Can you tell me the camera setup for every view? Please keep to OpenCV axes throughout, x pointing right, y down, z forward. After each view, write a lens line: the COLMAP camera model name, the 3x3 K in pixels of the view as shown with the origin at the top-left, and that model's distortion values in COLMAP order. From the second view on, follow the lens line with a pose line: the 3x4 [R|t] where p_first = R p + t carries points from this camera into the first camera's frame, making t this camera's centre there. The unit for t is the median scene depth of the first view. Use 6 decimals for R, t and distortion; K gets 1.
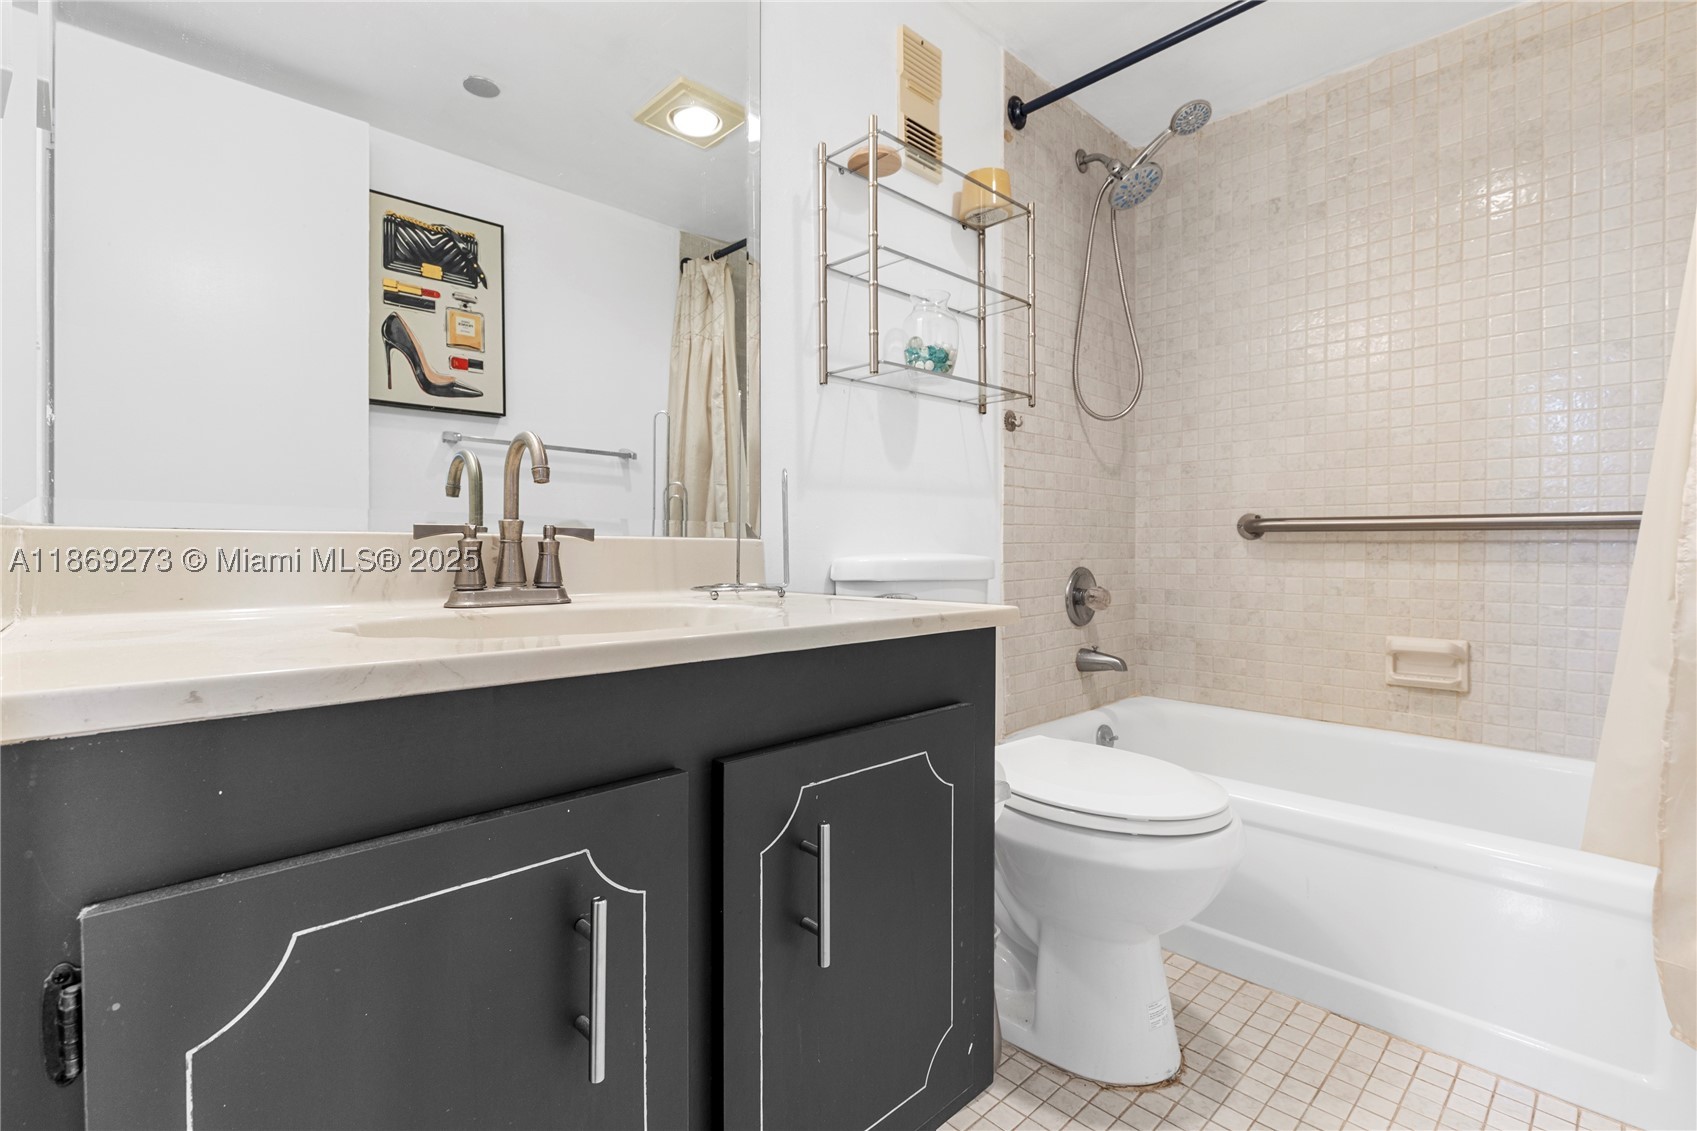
lens RADIAL K [[765.9, 0, 843.8], [0, 765.9, 575.2], [0, 0, 1]] dist [0.001552, -0.001247]
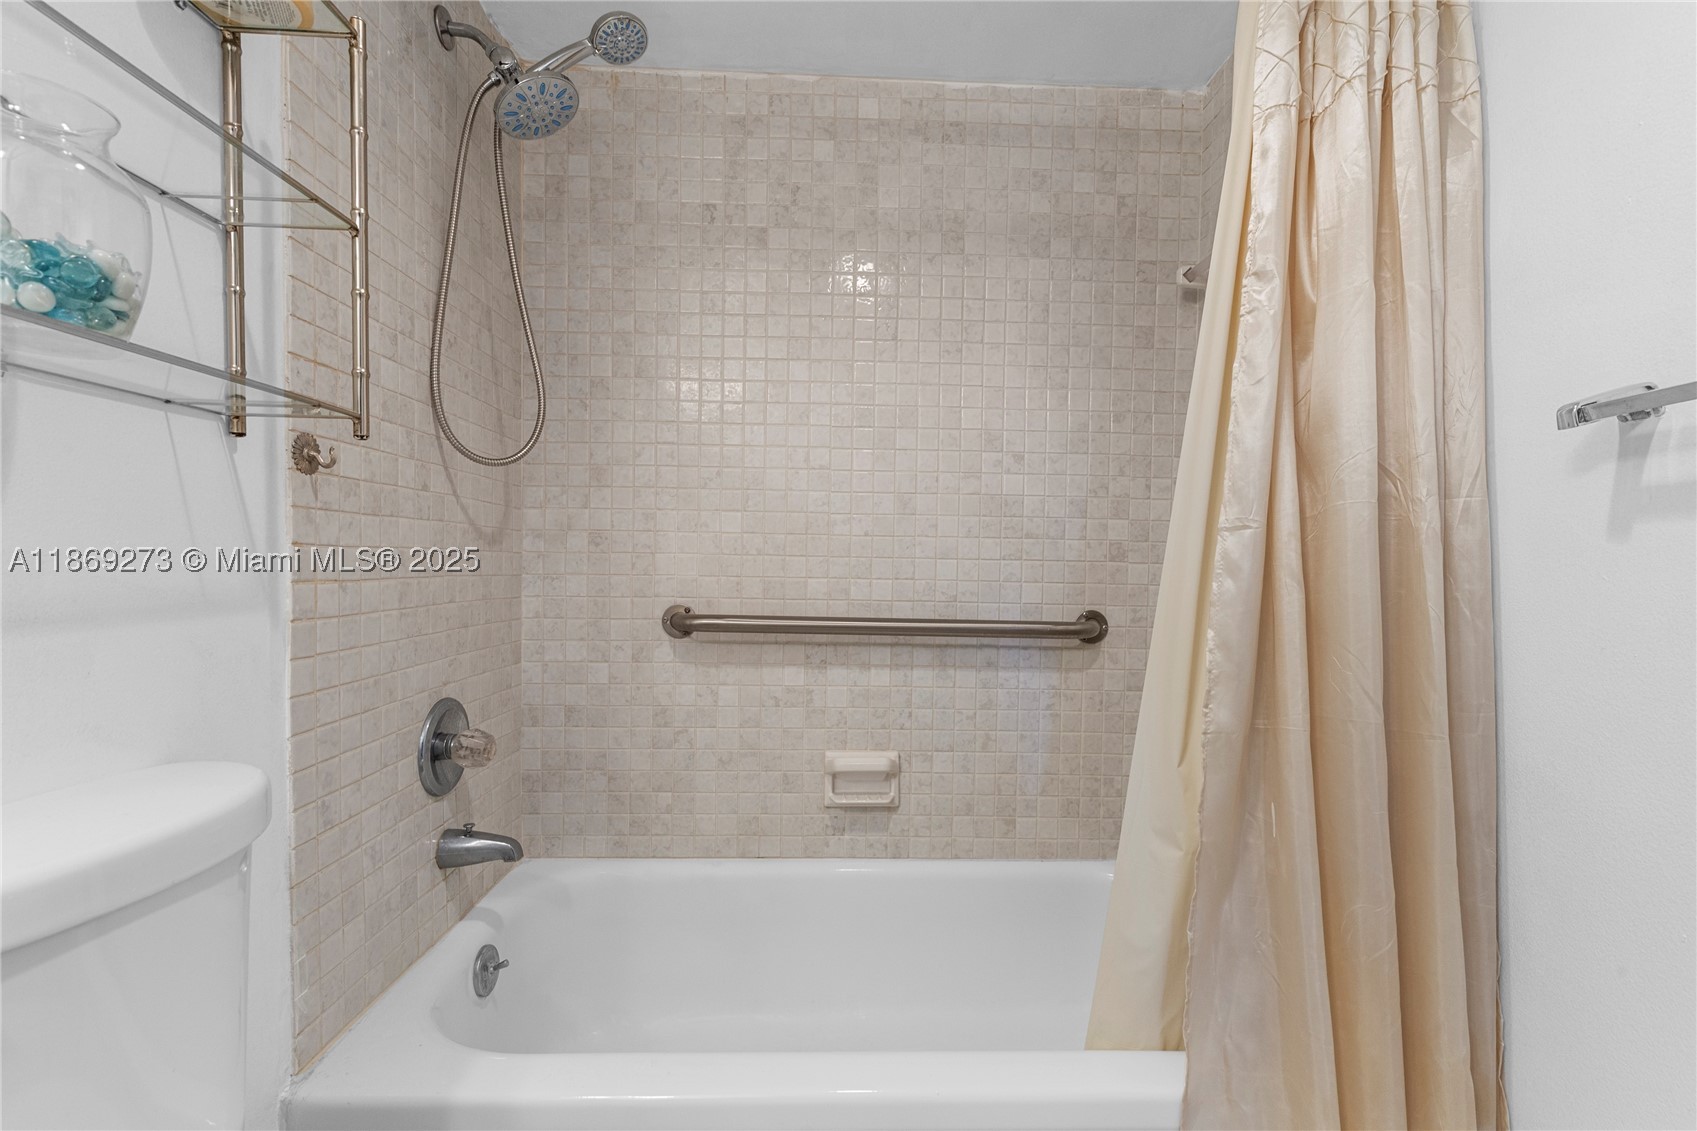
lens RADIAL K [[765.9, 0, 843.8], [0, 765.9, 575.2], [0, 0, 1]] dist [0.001552, -0.001247]
pose [[0.668554, -0.002941, 0.743658, 0.078480], [0.010637, 0.999928, -0.005607, -0.114373], [-0.743588, 0.011659, 0.668537, 0.400551]]
